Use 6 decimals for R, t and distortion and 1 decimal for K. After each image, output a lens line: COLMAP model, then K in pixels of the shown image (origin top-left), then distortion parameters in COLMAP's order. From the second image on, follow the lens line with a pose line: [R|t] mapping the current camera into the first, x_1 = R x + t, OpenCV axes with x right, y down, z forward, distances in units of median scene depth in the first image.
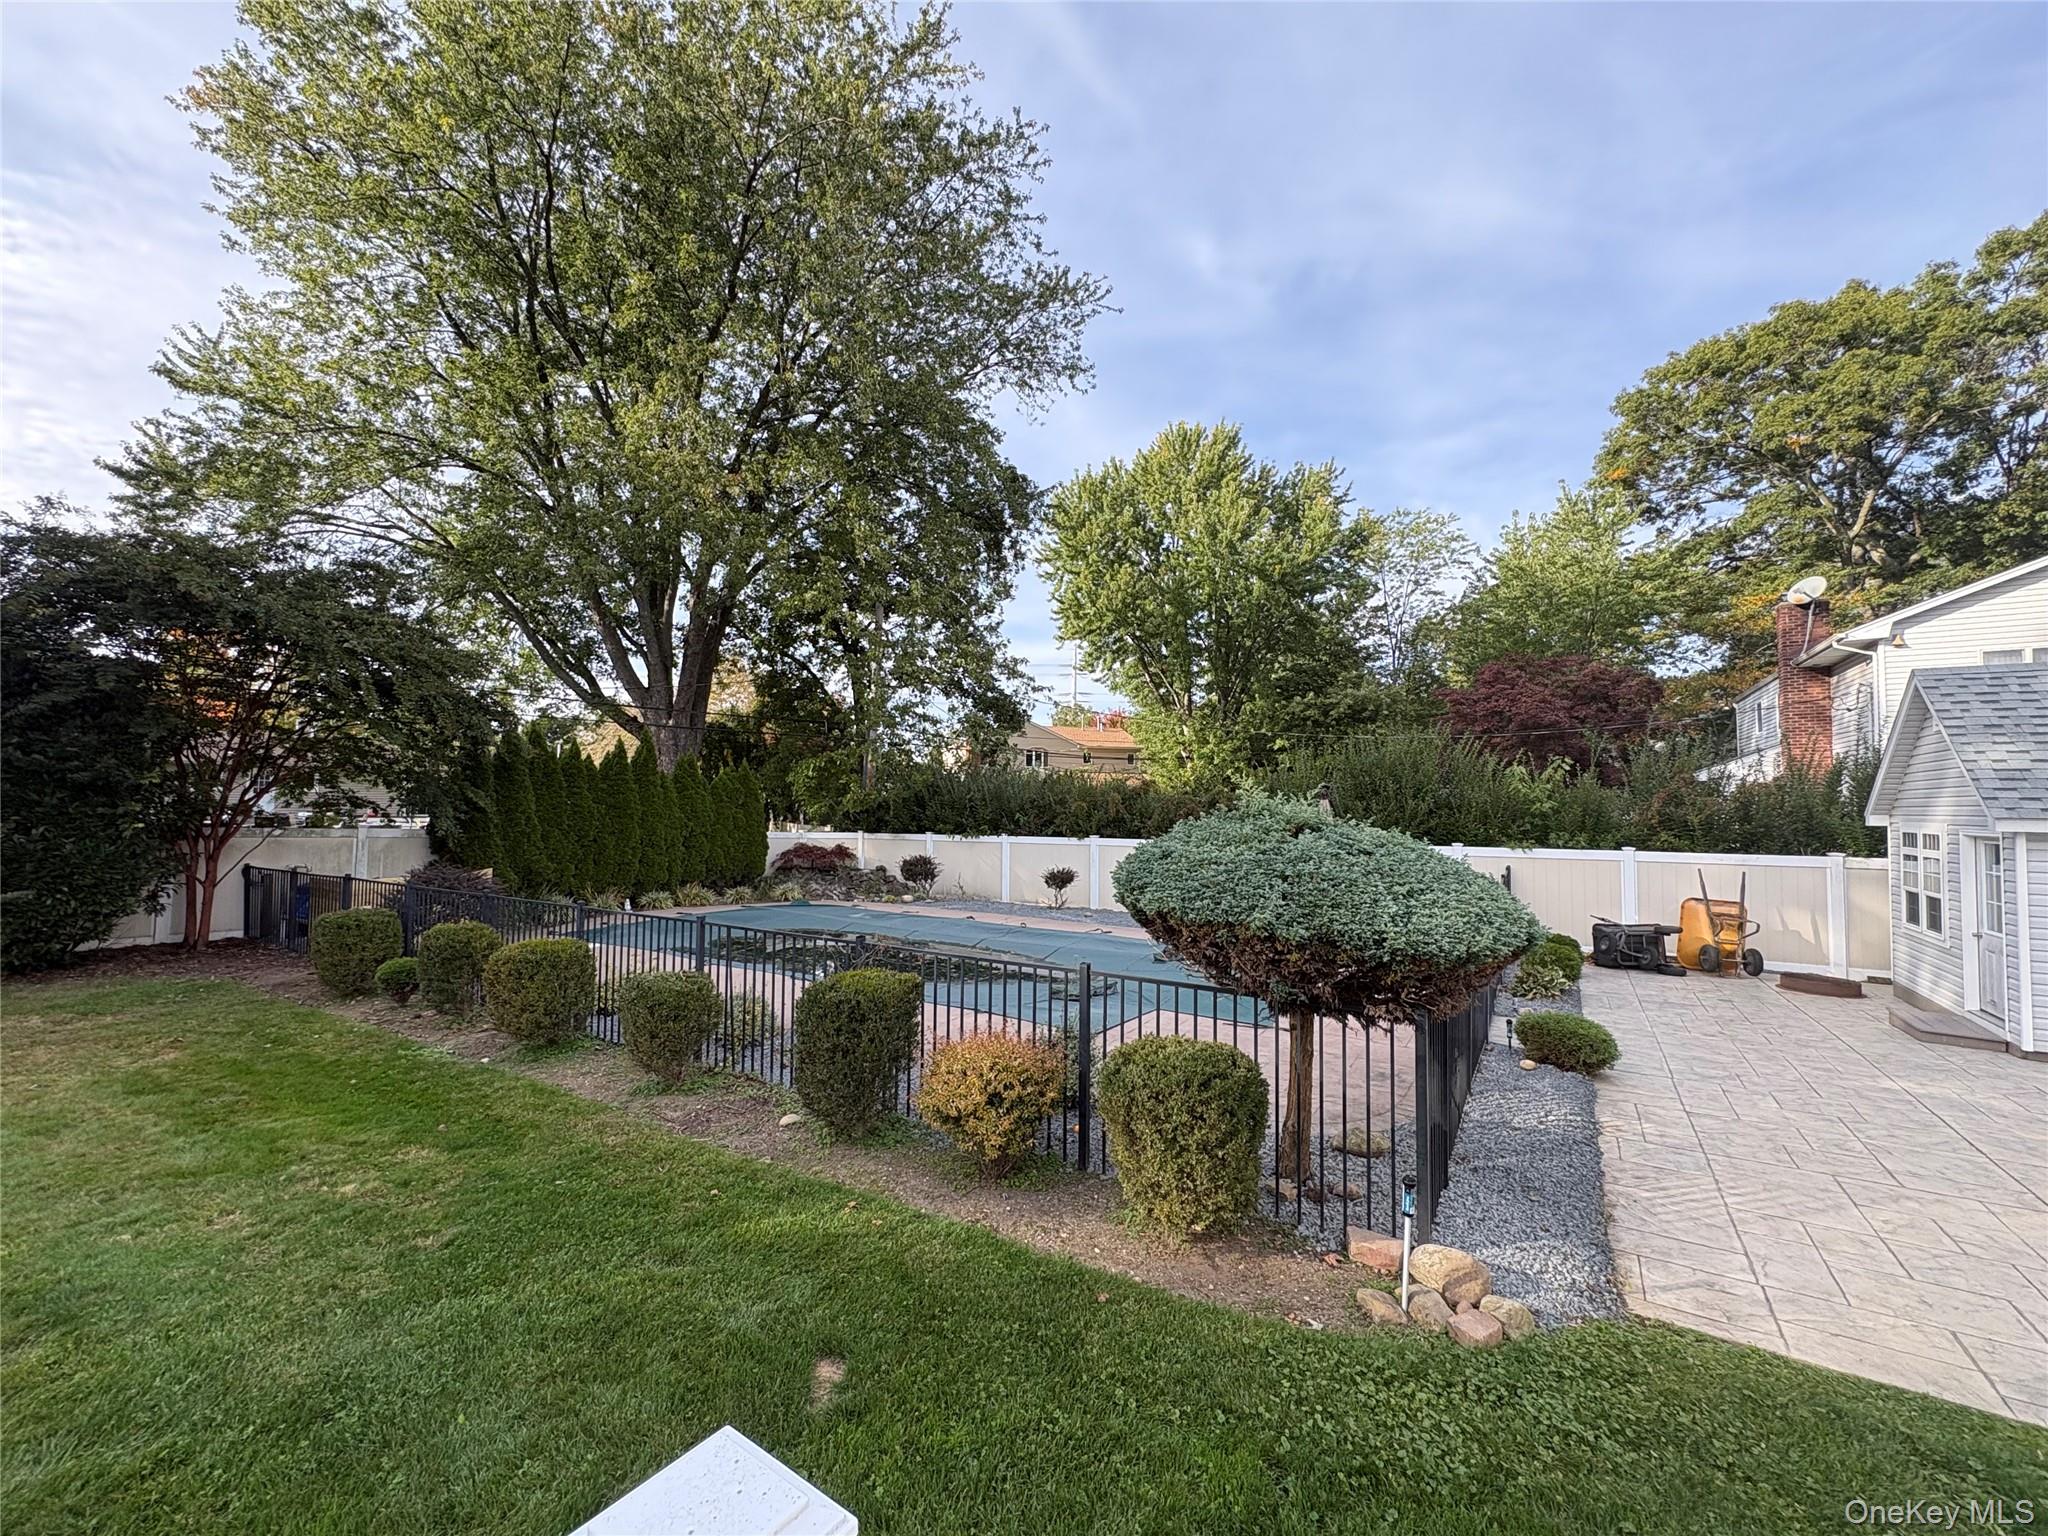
lens RADIAL K [[816.1, 0, 1022.3], [0, 816.1, 768.0], [0, 0, 1]] dist [0.001077, -0.000712]
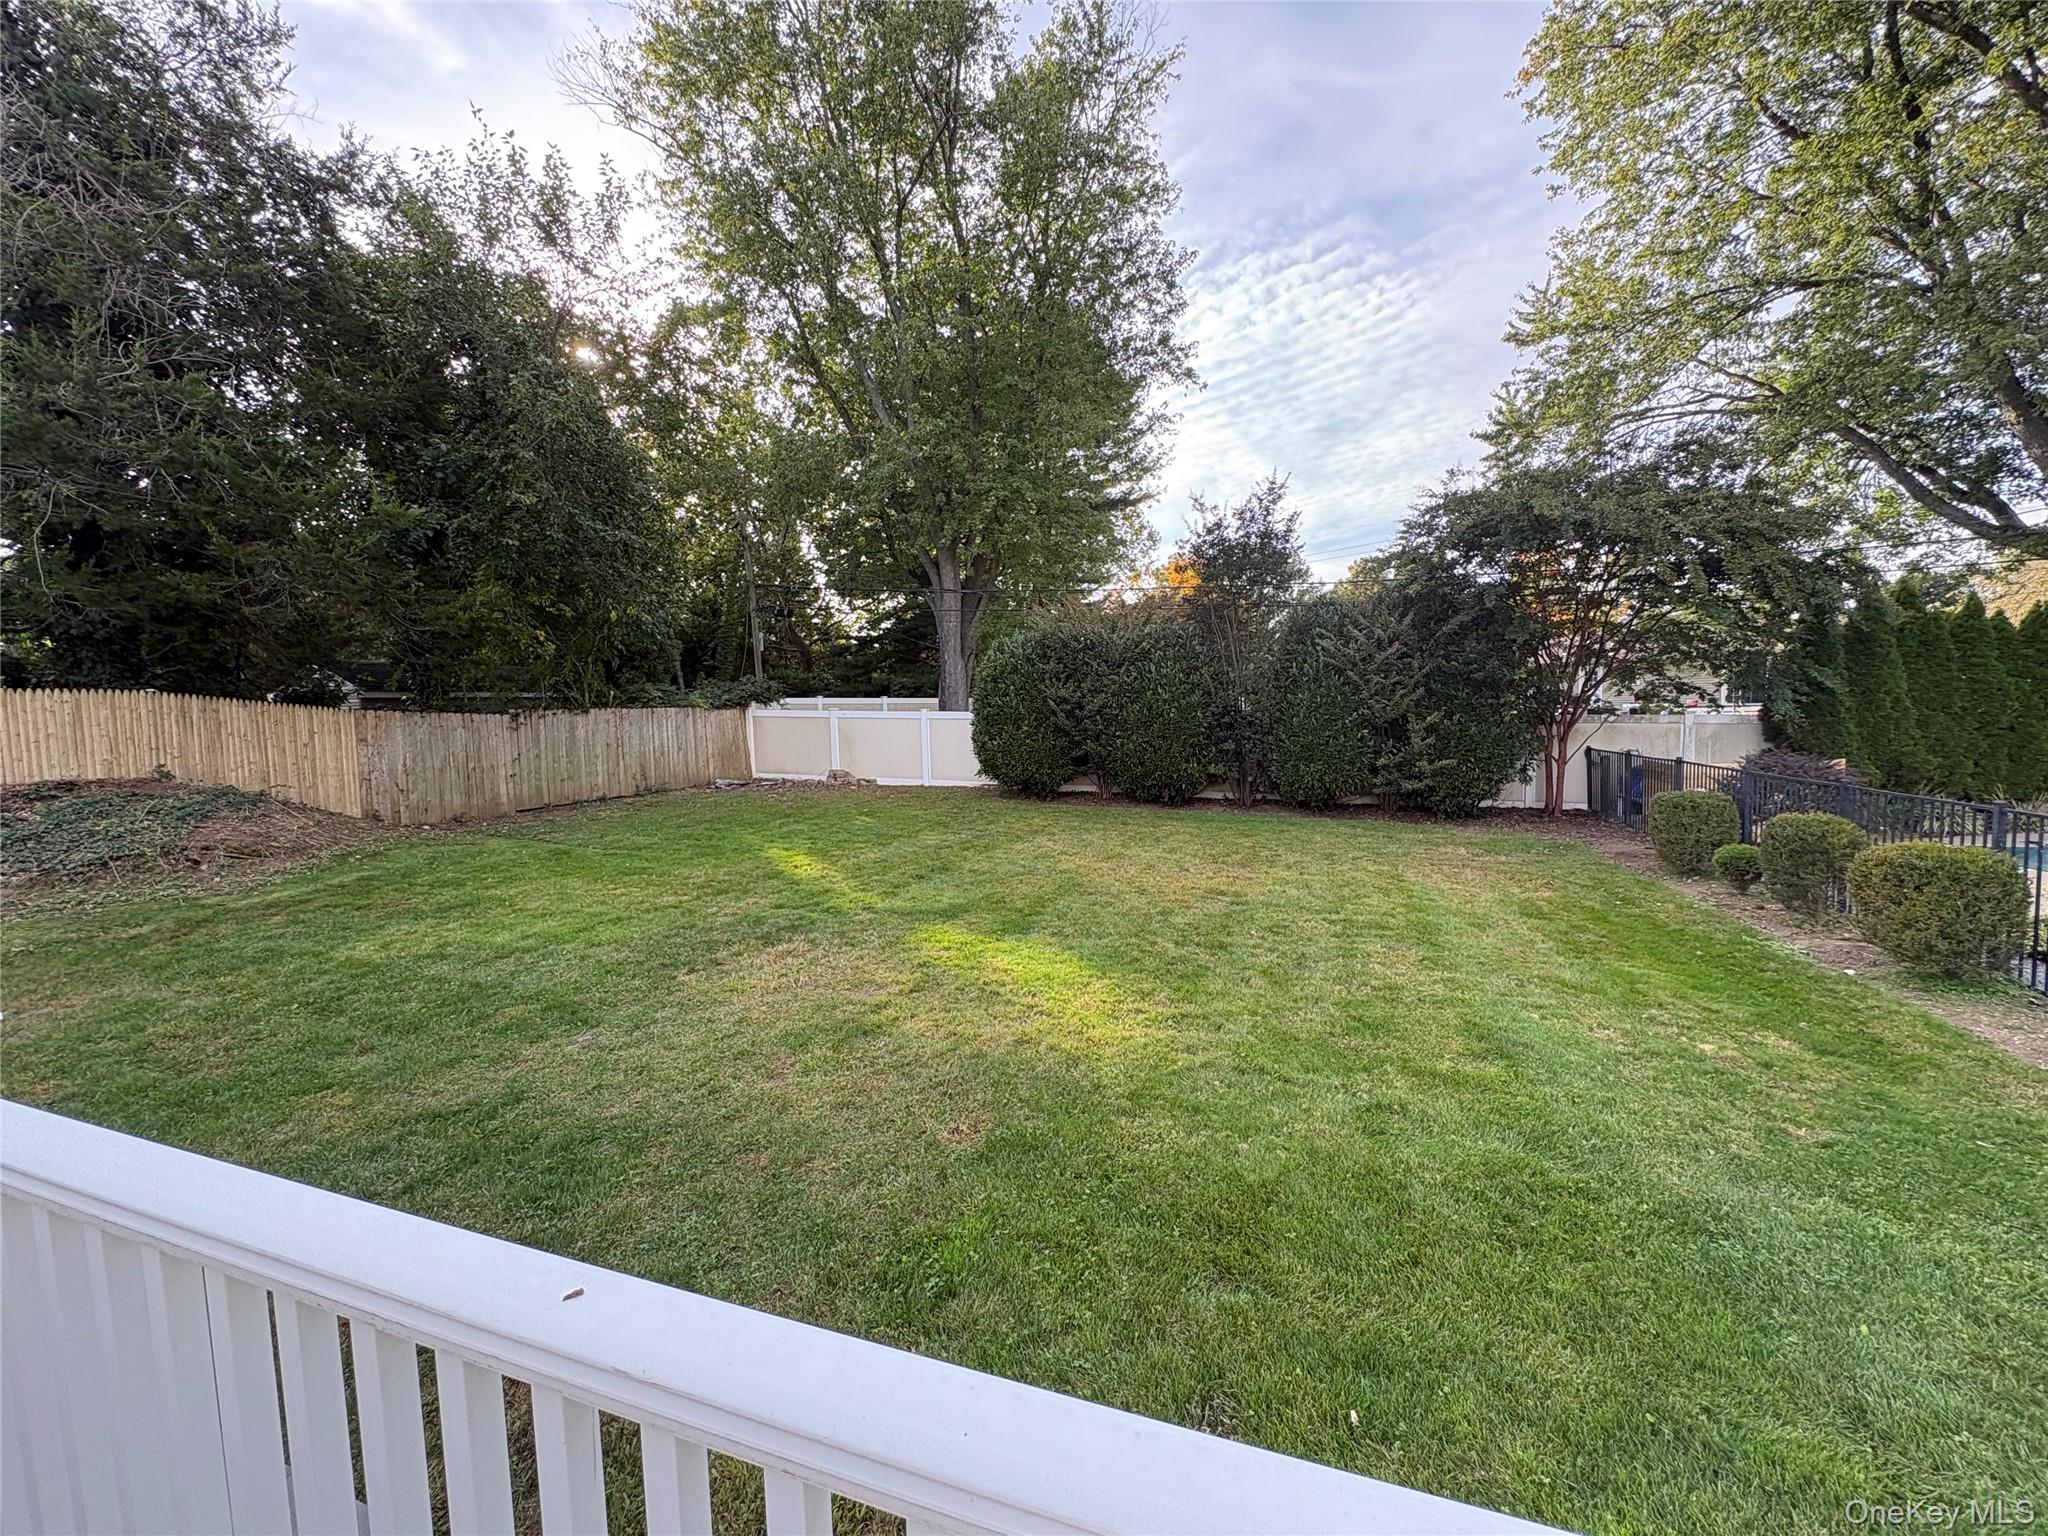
lens RADIAL K [[816.1, 0, 1025.3], [0, 816.1, 766.2], [0, 0, 1]] dist [0.001077, -0.000712]
pose [[0.215775, 0.049159, -0.975205, -0.004656], [0.077778, 0.994693, 0.067350, 0.005525], [0.973340, -0.090382, 0.210807, -0.006619]]
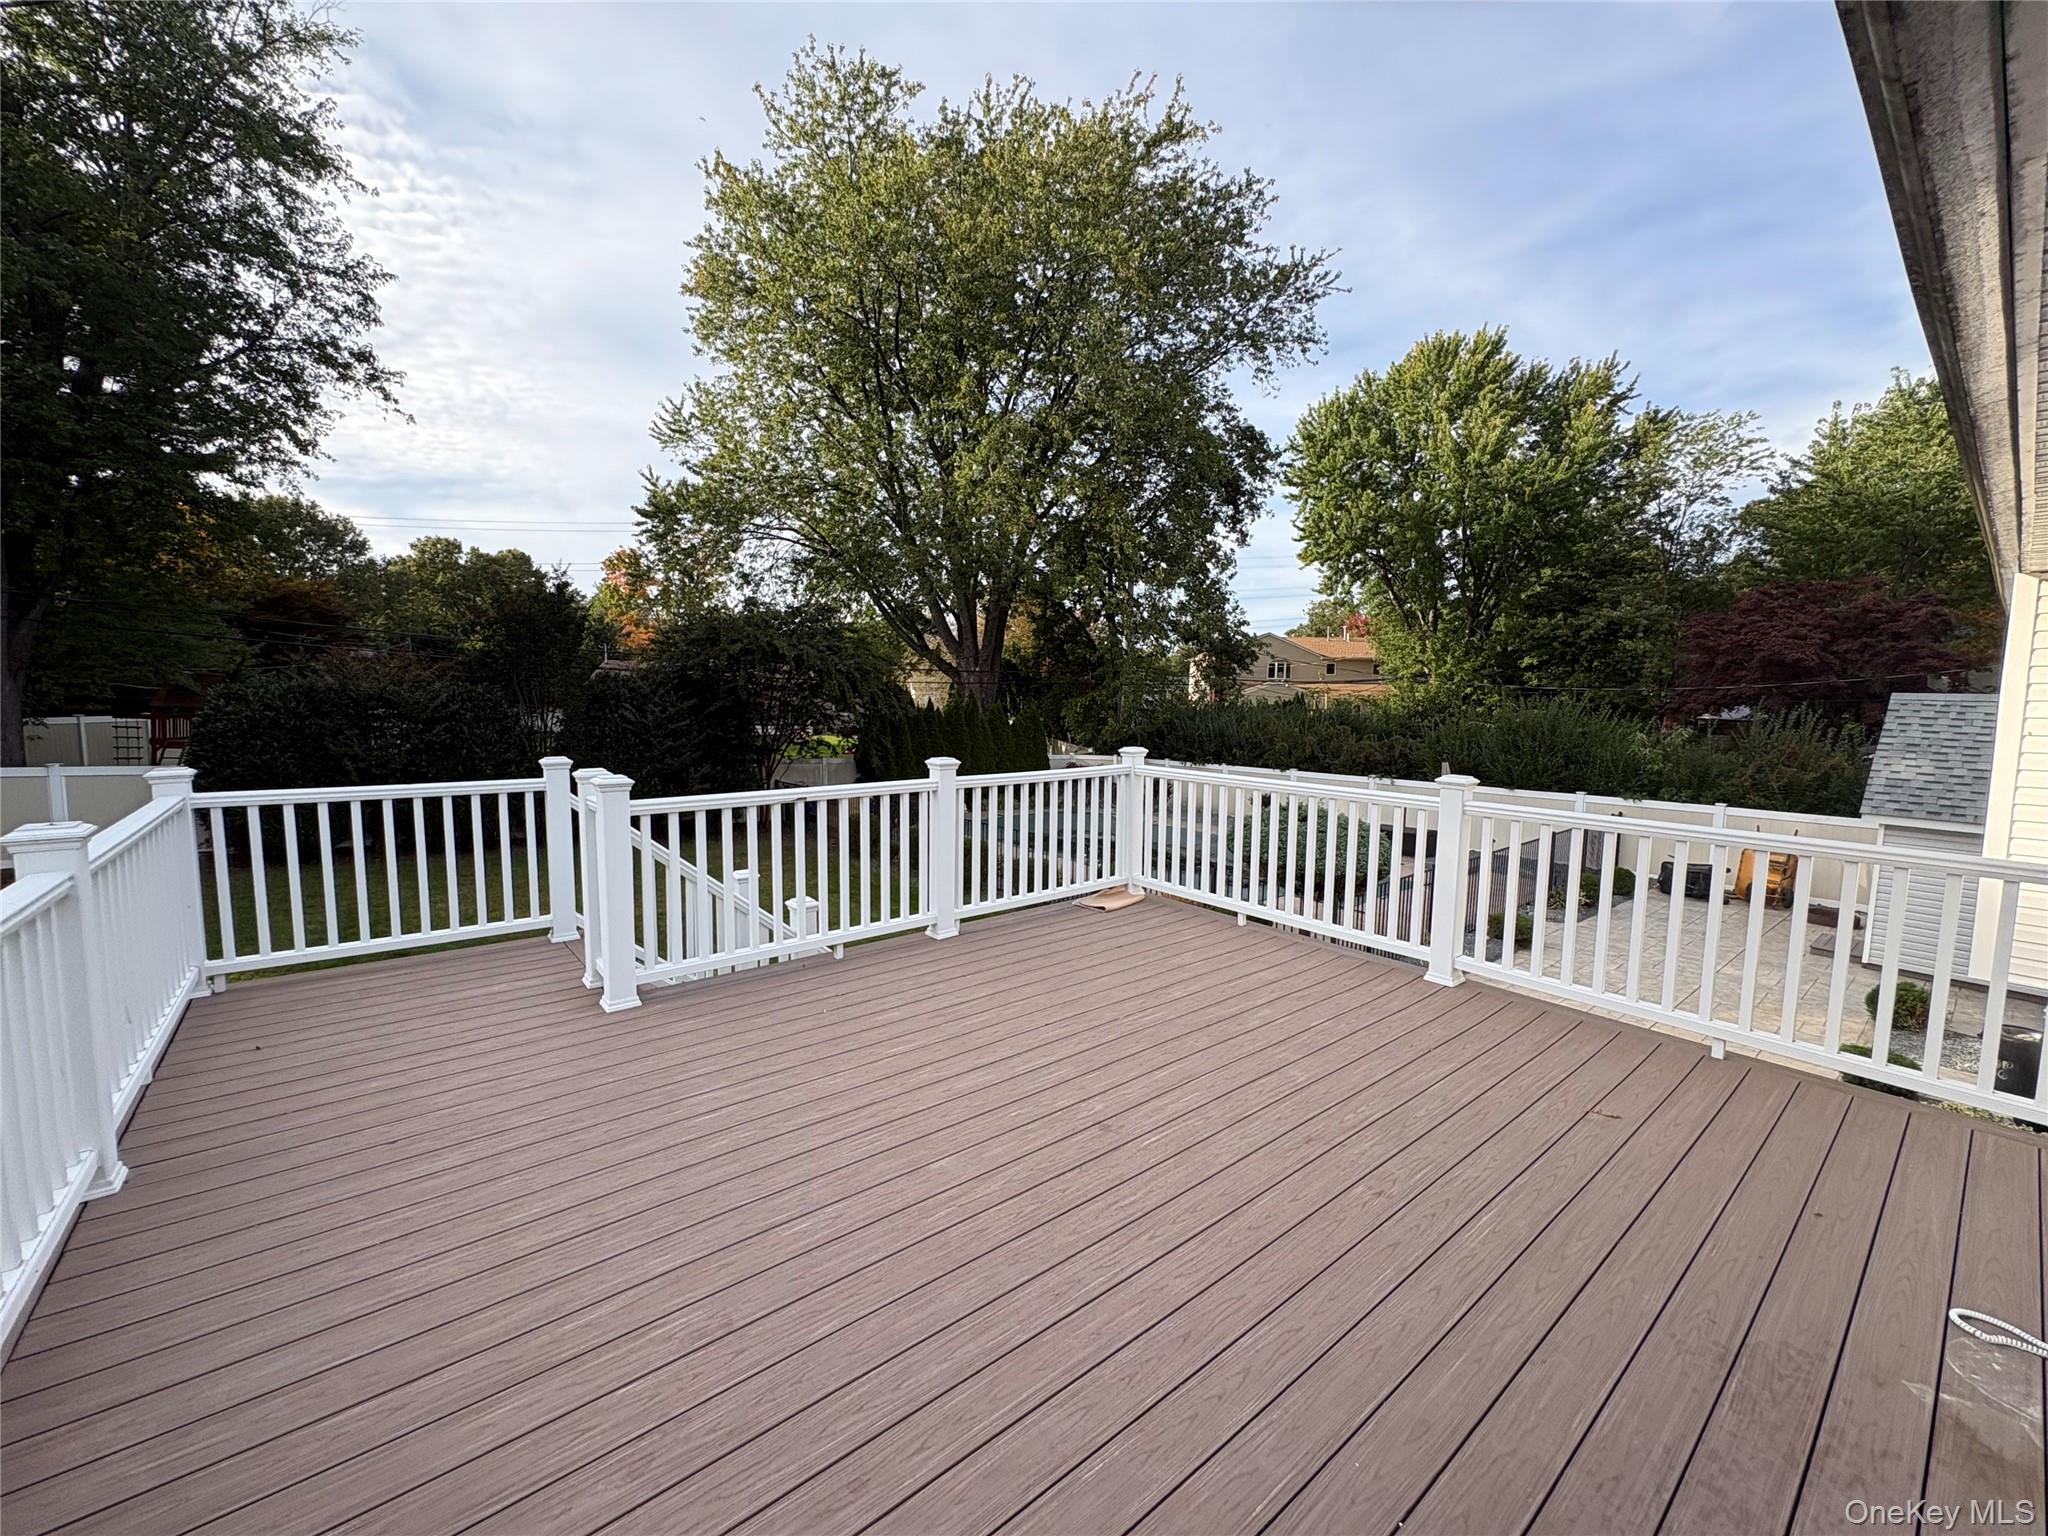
lens RADIAL K [[816.1, 0, 1023.9], [0, 816.1, 768.0], [0, 0, 1]] dist [0.001077, -0.000712]
pose [[0.954004, 0.030900, -0.298197, 0.072401], [0.009988, 0.990846, 0.134629, -0.106822], [0.299627, -0.131414, 0.944962, -0.390670]]
